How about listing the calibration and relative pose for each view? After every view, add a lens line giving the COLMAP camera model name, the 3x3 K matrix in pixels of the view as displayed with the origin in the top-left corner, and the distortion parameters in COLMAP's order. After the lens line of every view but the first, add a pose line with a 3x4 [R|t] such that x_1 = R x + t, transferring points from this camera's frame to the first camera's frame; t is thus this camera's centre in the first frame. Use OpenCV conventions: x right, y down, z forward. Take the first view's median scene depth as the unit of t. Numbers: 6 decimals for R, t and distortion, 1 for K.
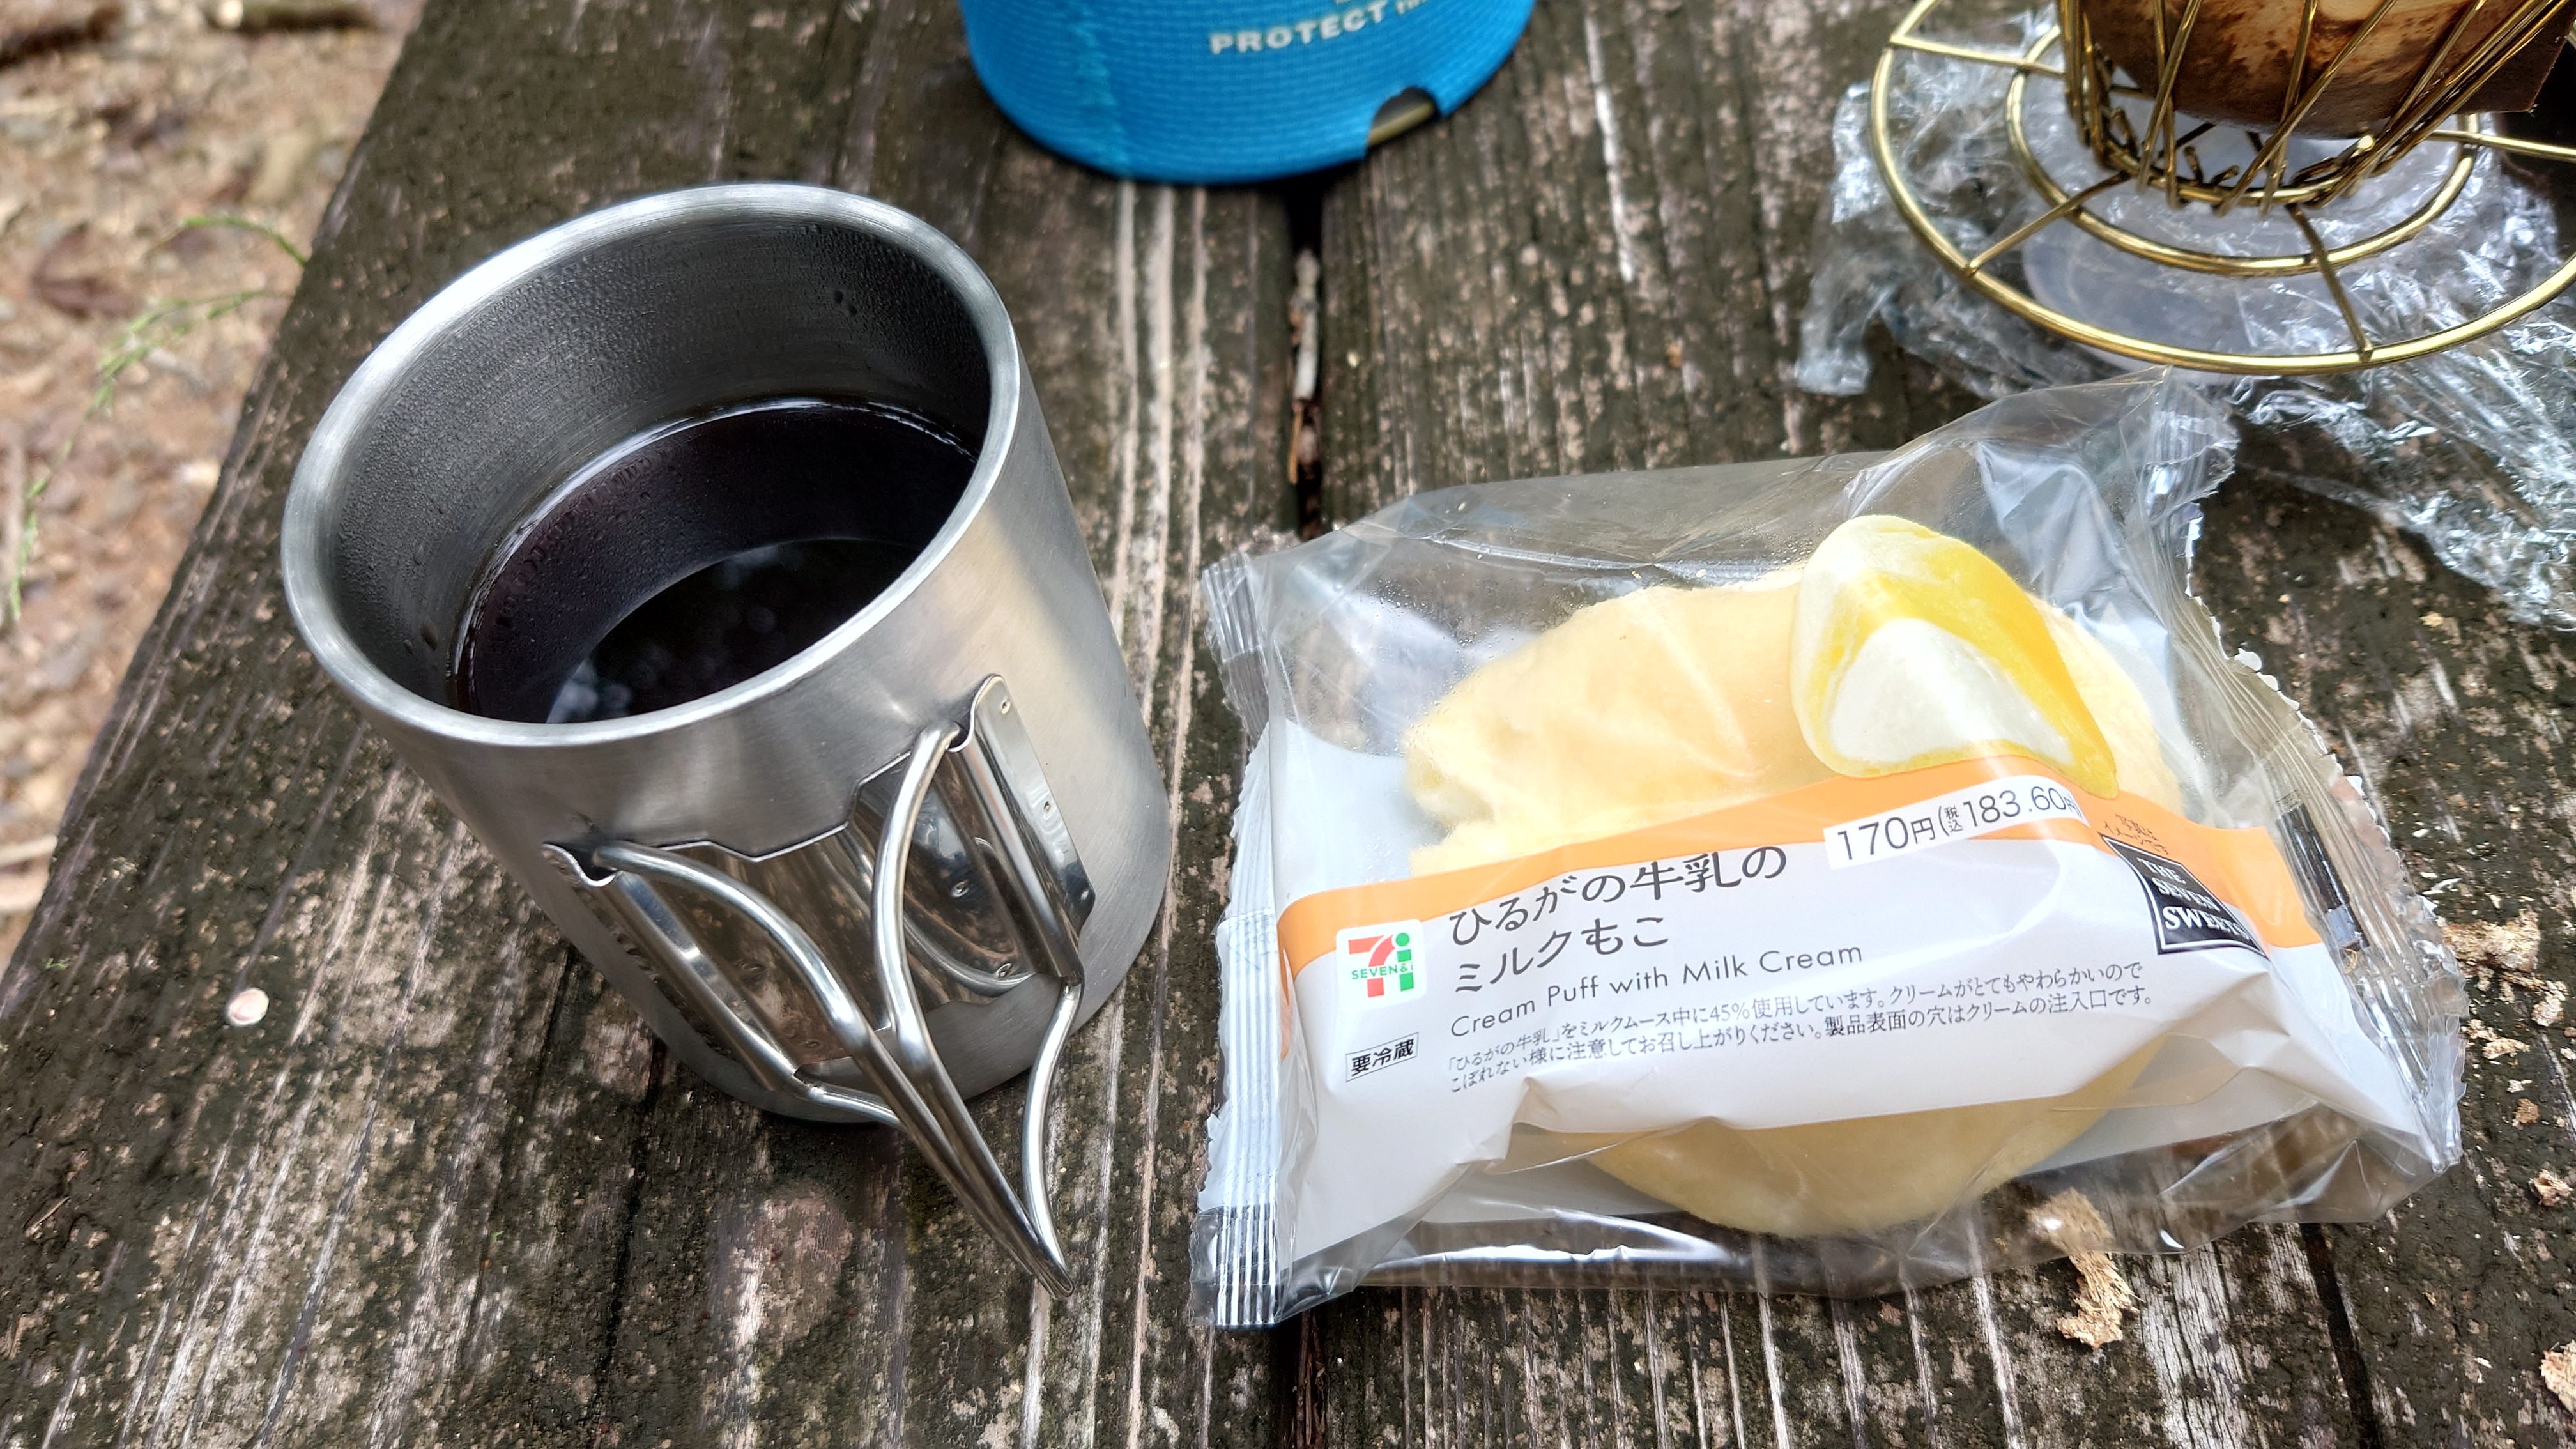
lens RADIAL K [[1847.9, 0, 1288.0], [0, 1847.9, 724.5], [0, 0, 1]] dist [-0.002848, -0.005271]
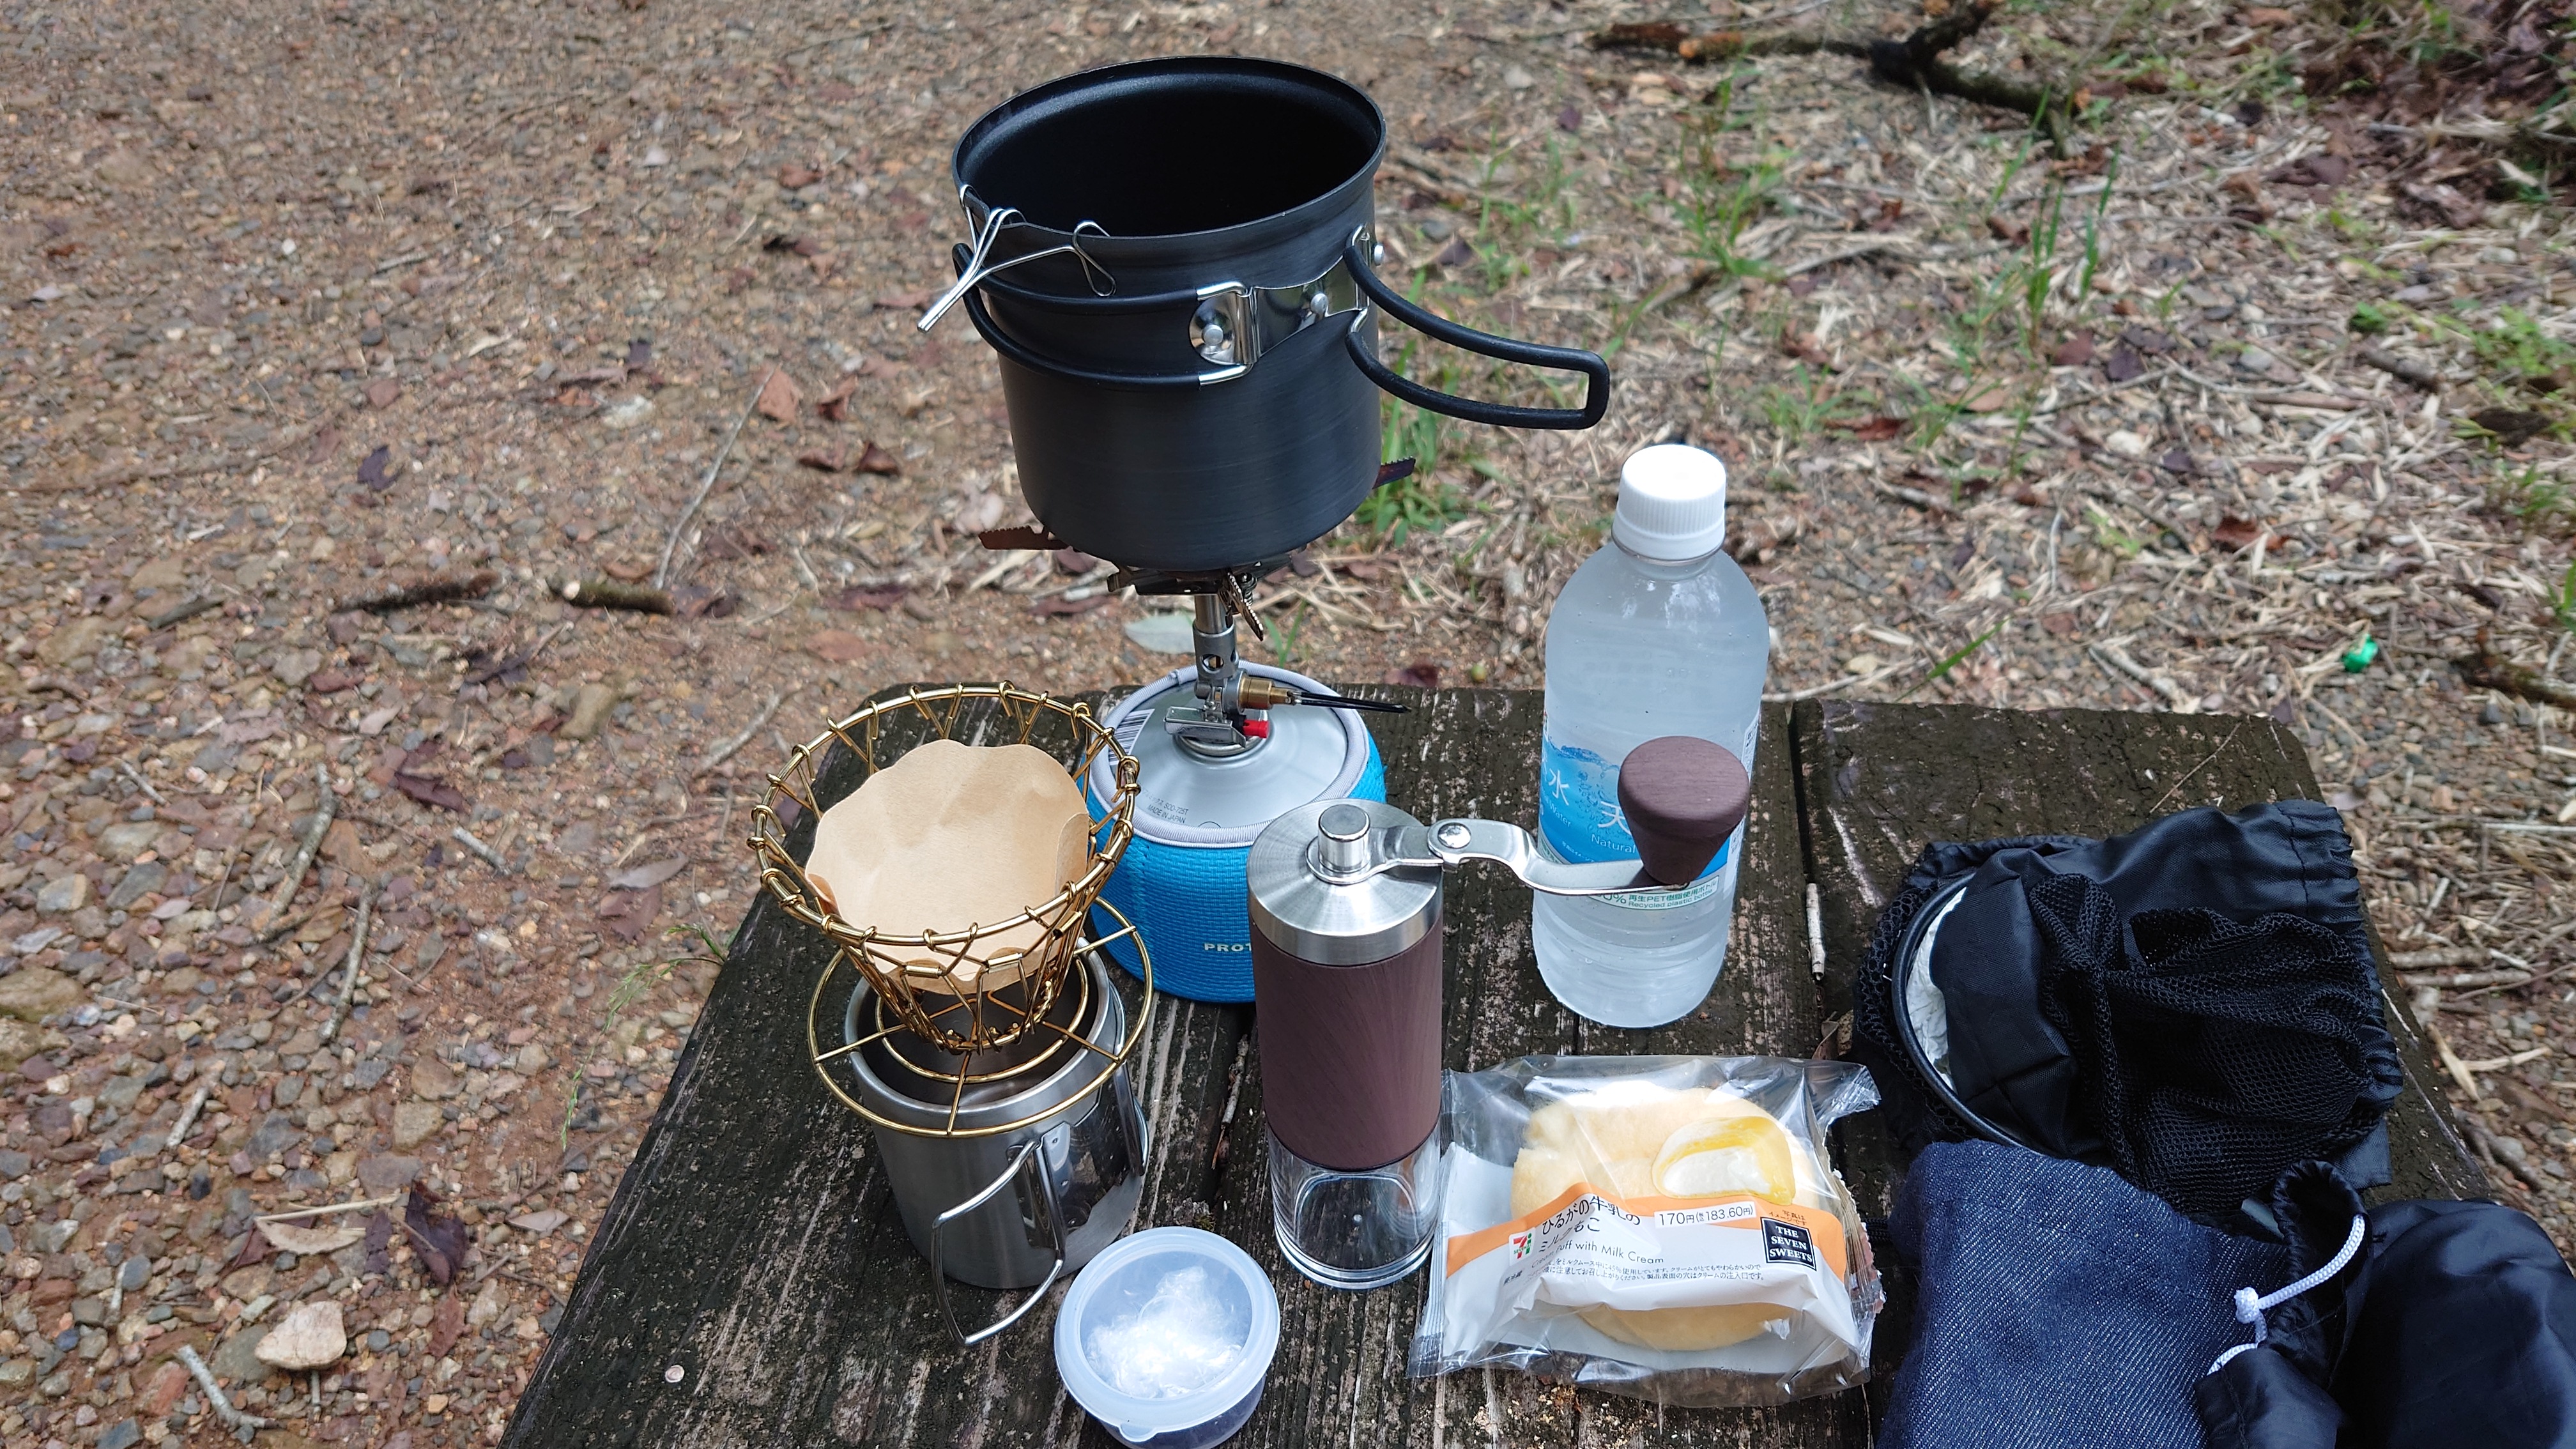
lens RADIAL K [[1847.9, 0, 1288.0], [0, 1847.9, 724.5], [0, 0, 1]] dist [-0.002848, -0.005271]
pose [[0.990482, 0.127446, -0.051985, 0.122801], [-0.136226, 0.961706, -0.237834, -0.128675], [0.019683, 0.242652, 0.969914, -1.011494]]
